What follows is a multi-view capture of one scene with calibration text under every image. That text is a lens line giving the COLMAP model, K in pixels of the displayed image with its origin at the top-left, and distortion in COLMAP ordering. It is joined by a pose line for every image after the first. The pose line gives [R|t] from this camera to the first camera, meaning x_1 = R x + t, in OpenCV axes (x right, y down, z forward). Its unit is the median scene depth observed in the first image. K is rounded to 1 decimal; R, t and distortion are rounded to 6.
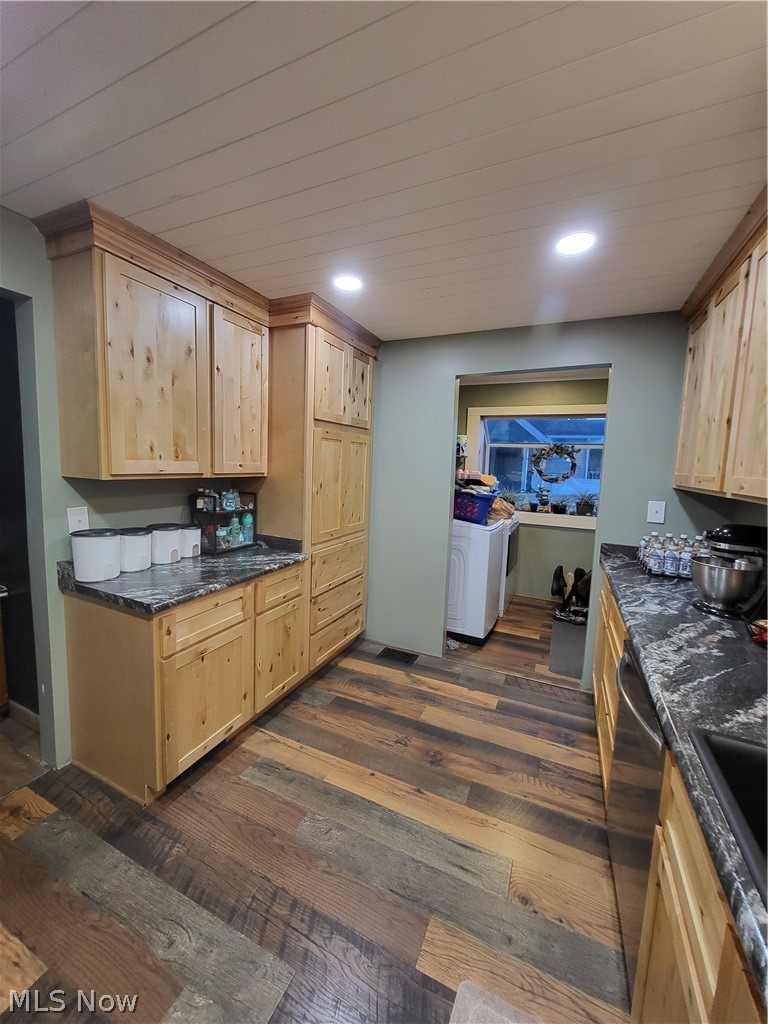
lens RADIAL K [[402.0, 0, 386.9], [0, 402.0, 501.4], [0, 0, 1]] dist [-0.004091, -0.001129]
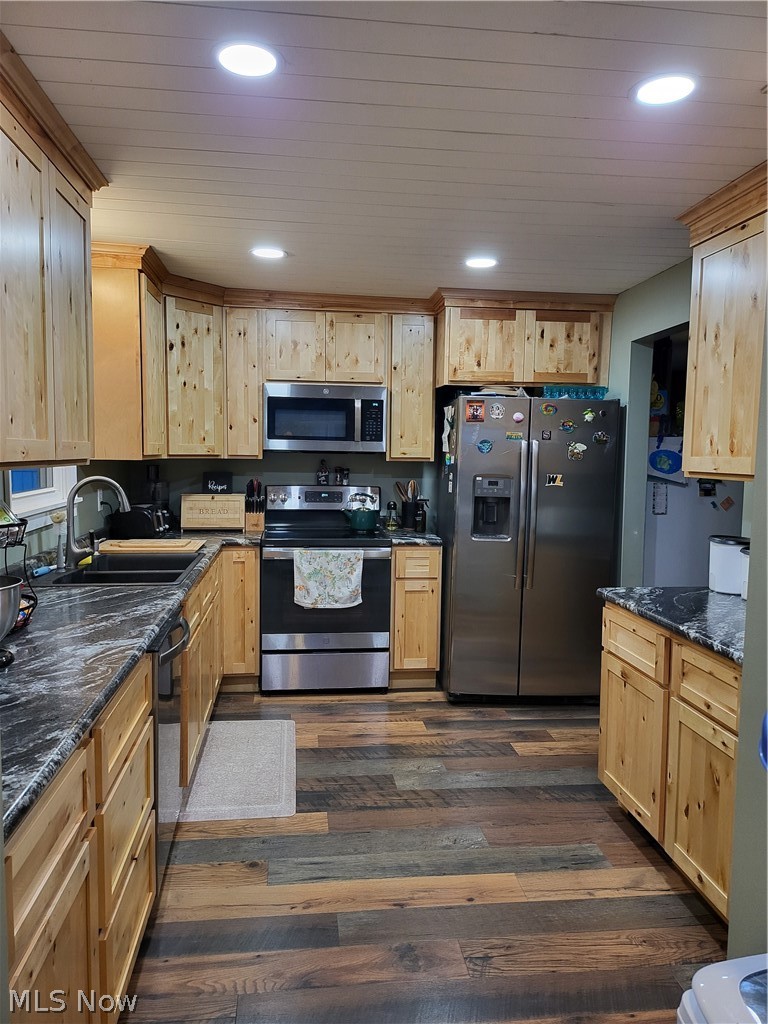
lens RADIAL K [[715.8, 0, 388.2], [0, 715.8, 513.6], [0, 0, 1]] dist [0.003536, -0.000235]
pose [[-0.849010, 0.002664, -0.528370, 0.846468], [-0.096807, 0.982276, 0.160507, -0.177330], [0.519433, 0.187423, -0.833704, 2.114602]]
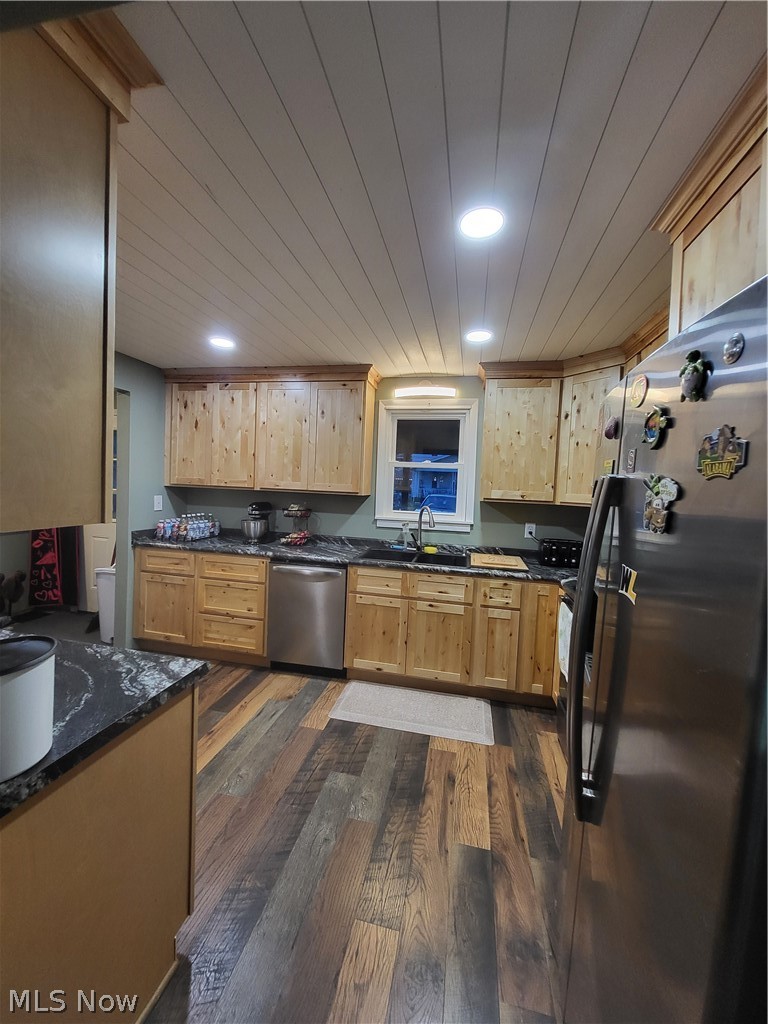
lens RADIAL K [[402.0, 0, 379.5], [0, 402.0, 503.0], [0, 0, 1]] dist [-0.004091, -0.001129]
pose [[-0.208049, -0.088822, 0.974077, -1.333760], [0.049857, 0.993611, 0.101252, -0.118046], [-0.976847, 0.069630, -0.202292, 0.751540]]
